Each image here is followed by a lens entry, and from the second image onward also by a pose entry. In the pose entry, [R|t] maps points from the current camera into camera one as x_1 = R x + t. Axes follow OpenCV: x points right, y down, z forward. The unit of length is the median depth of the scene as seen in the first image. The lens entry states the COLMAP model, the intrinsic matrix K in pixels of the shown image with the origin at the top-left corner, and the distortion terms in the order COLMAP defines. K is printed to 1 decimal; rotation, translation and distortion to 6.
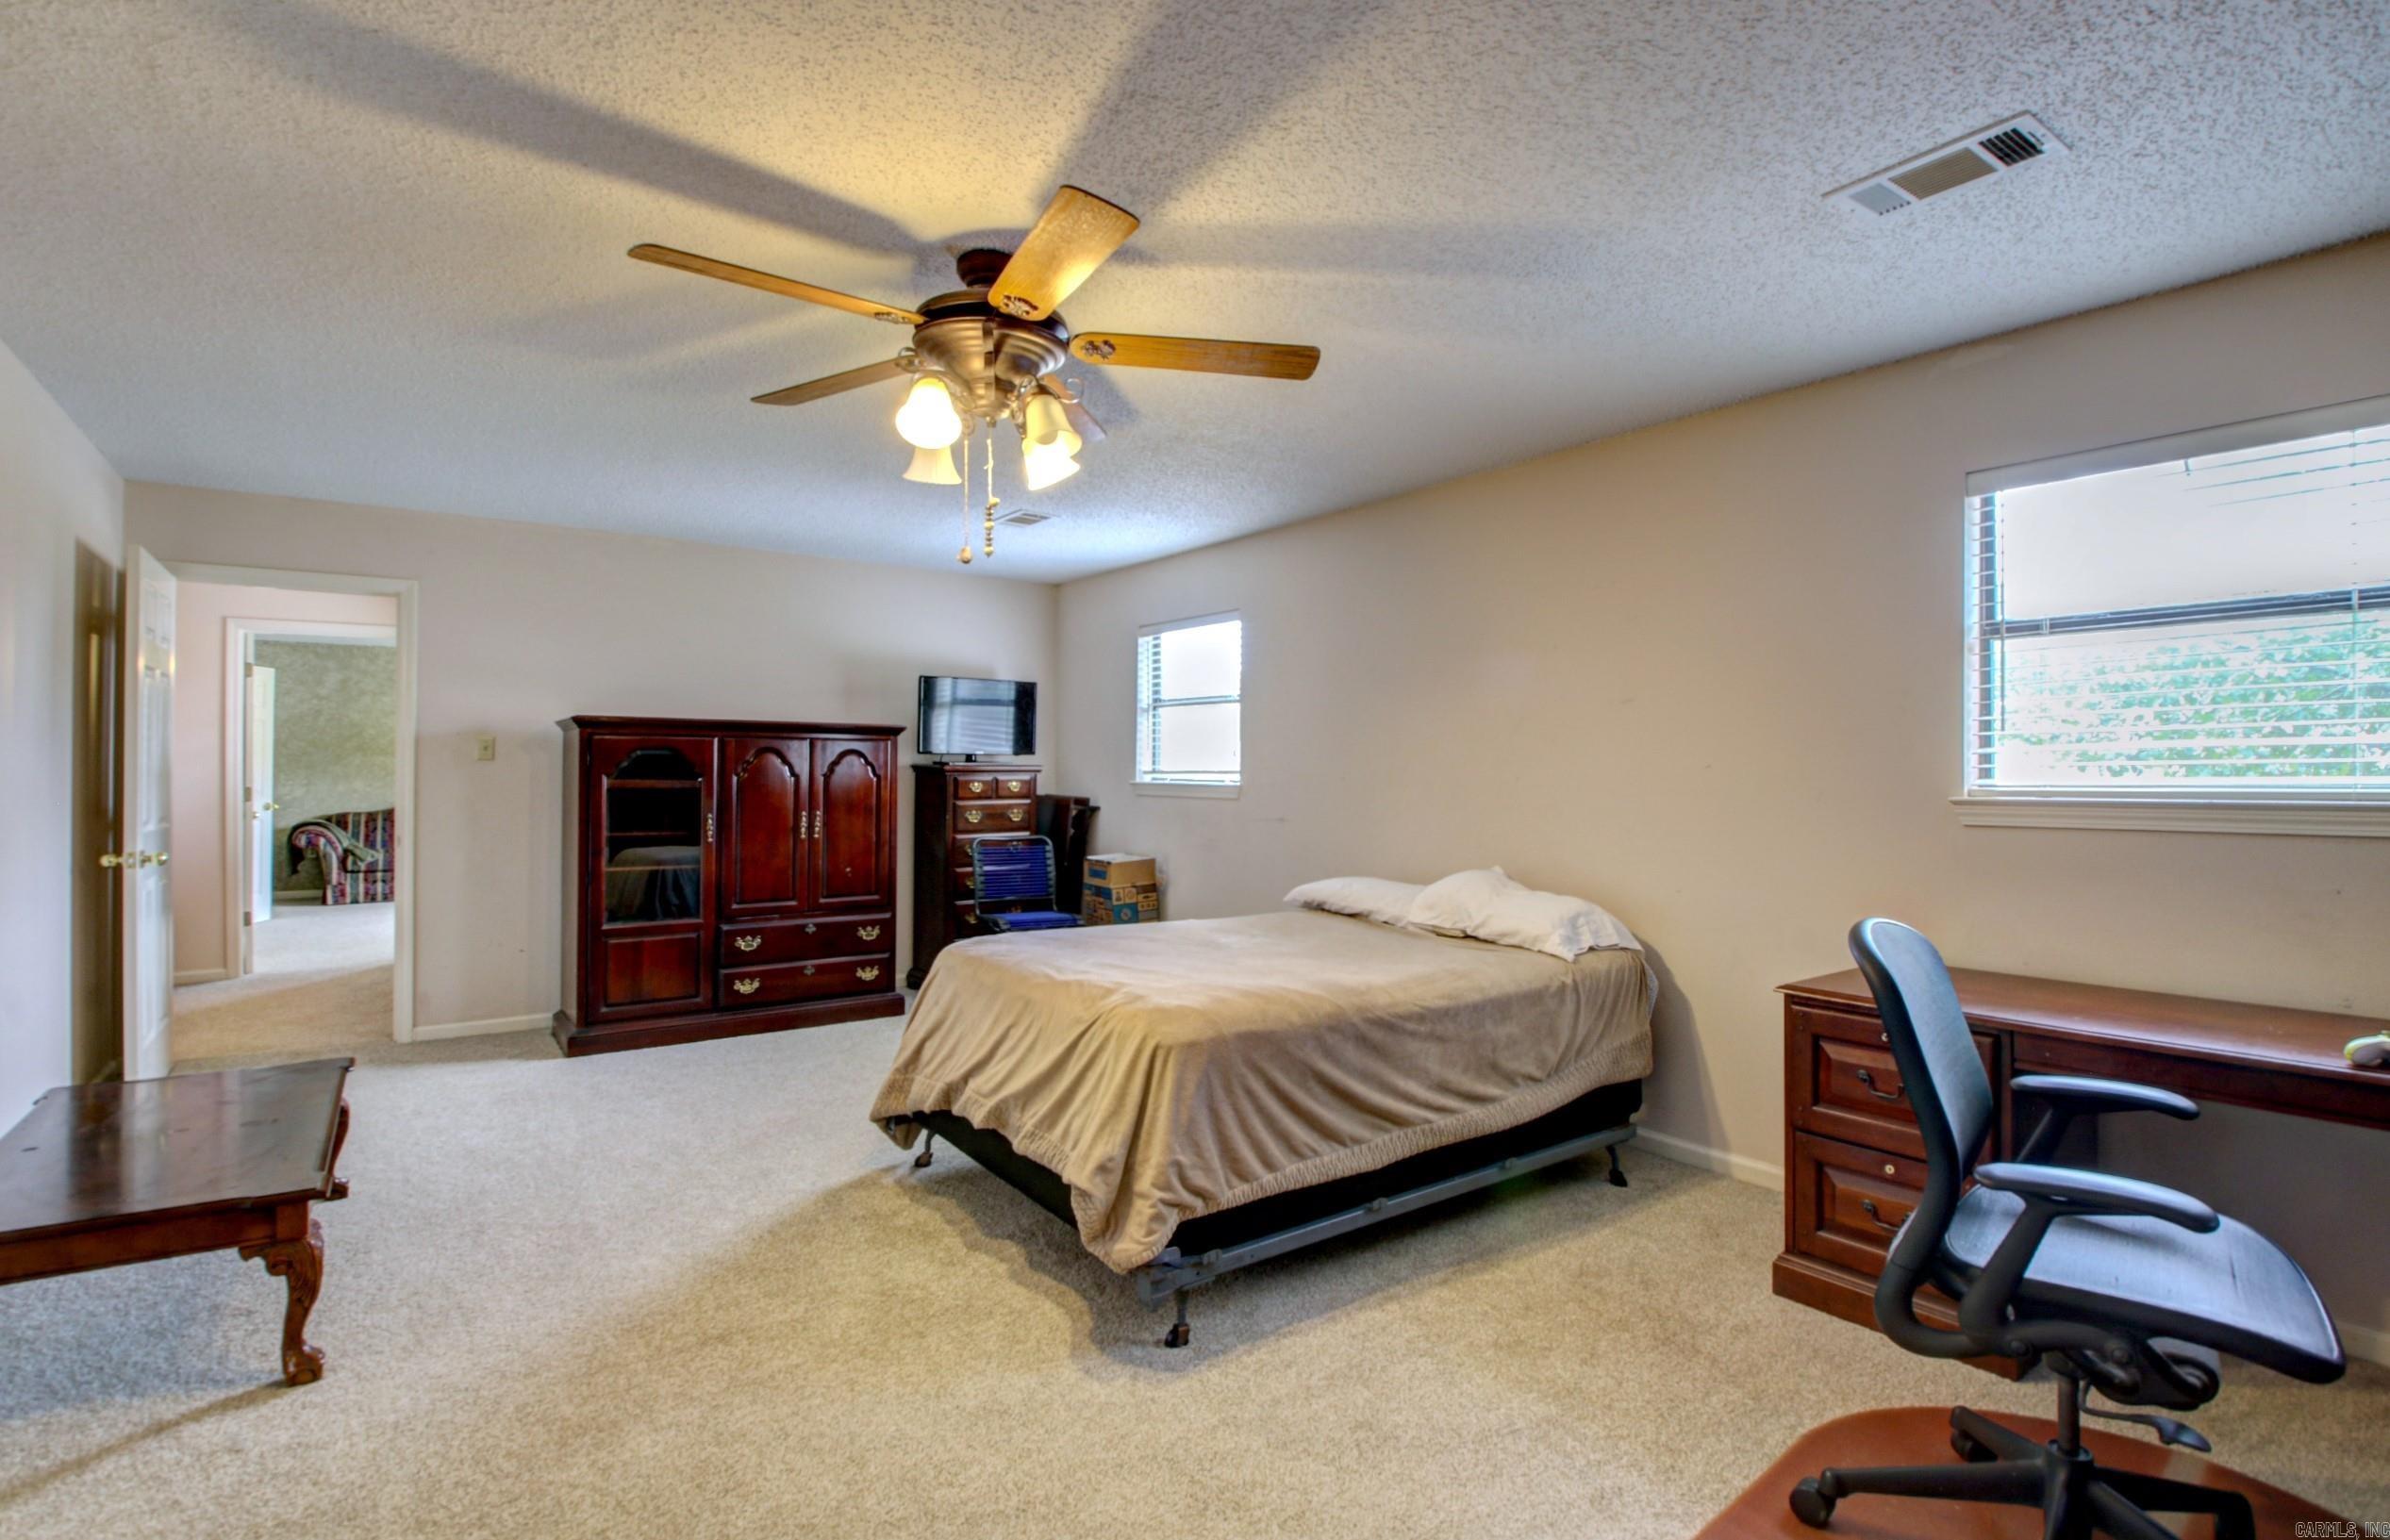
lens RADIAL K [[1117.2, 0, 1151.4], [0, 1117.2, 750.3], [0, 0, 1]] dist [-0.001586, -0.010347]
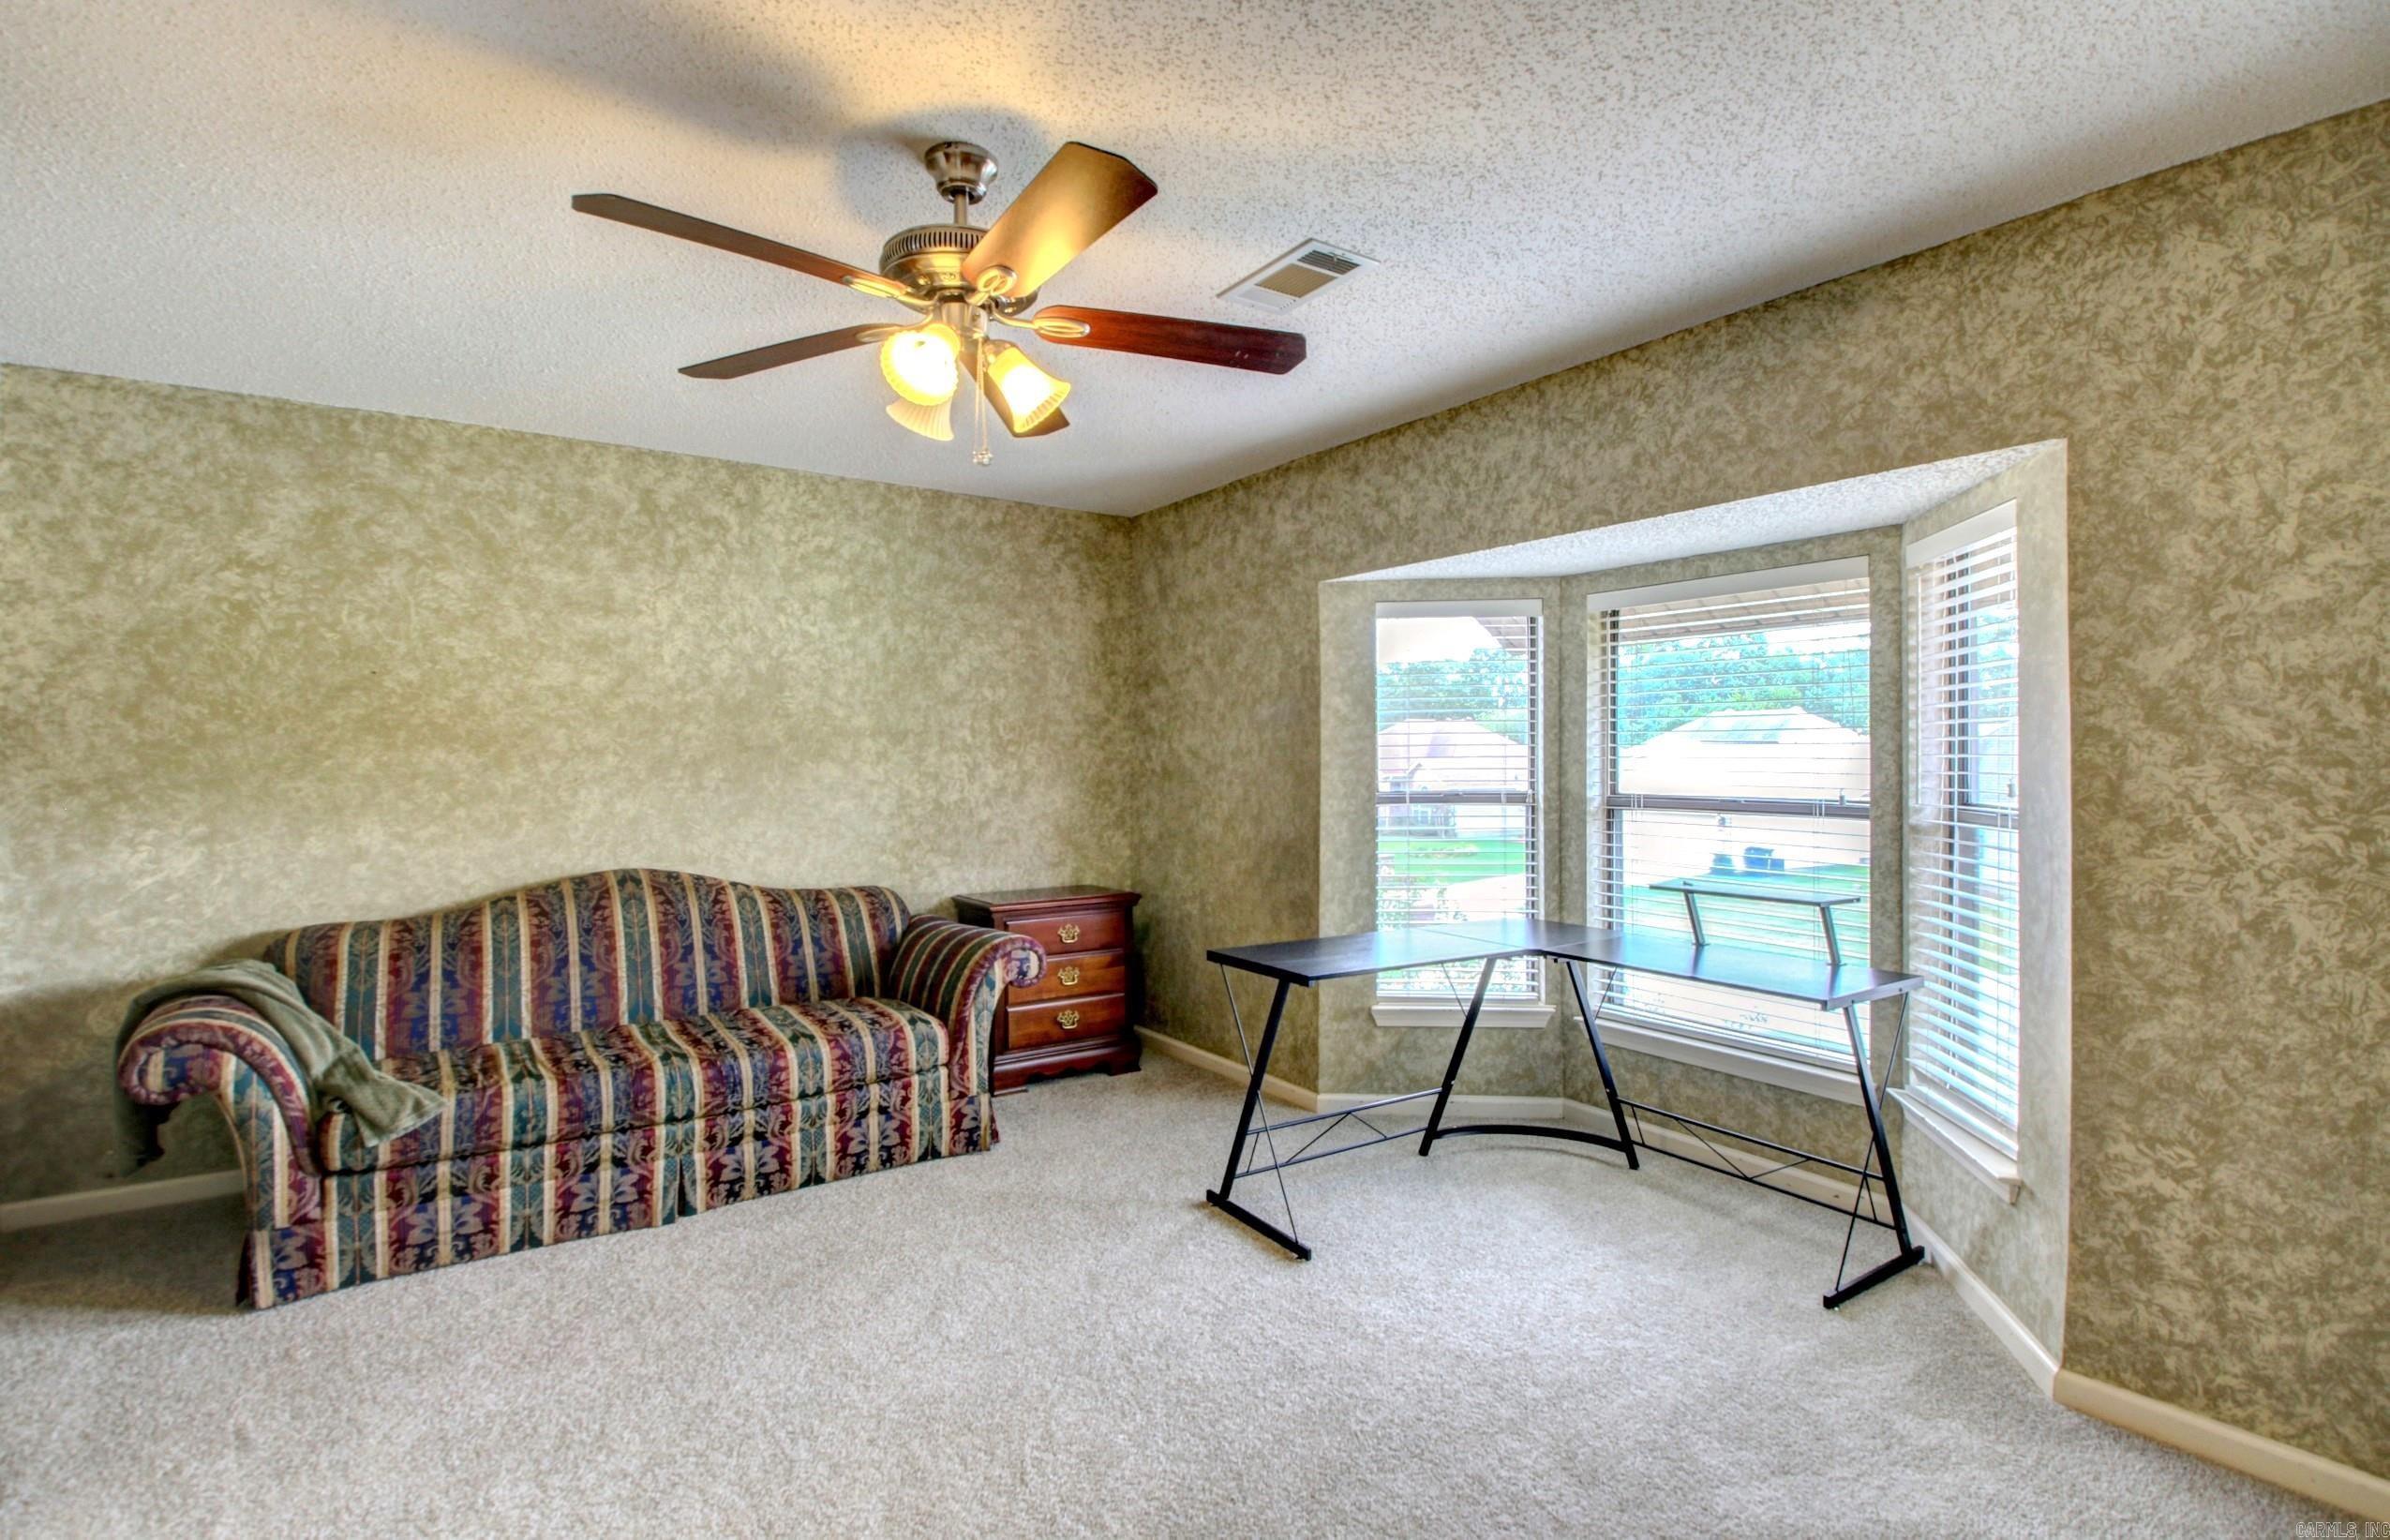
lens RADIAL K [[1117.3, 0, 1186.3], [0, 1117.3, 755.7], [0, 0, 1]] dist [-0.001586, -0.010347]
pose [[0.999986, 0.002491, 0.004617, -0.480180], [-0.002556, 0.999897, 0.014101, 0.002224], [-0.004582, -0.014113, 0.999890, 0.681131]]
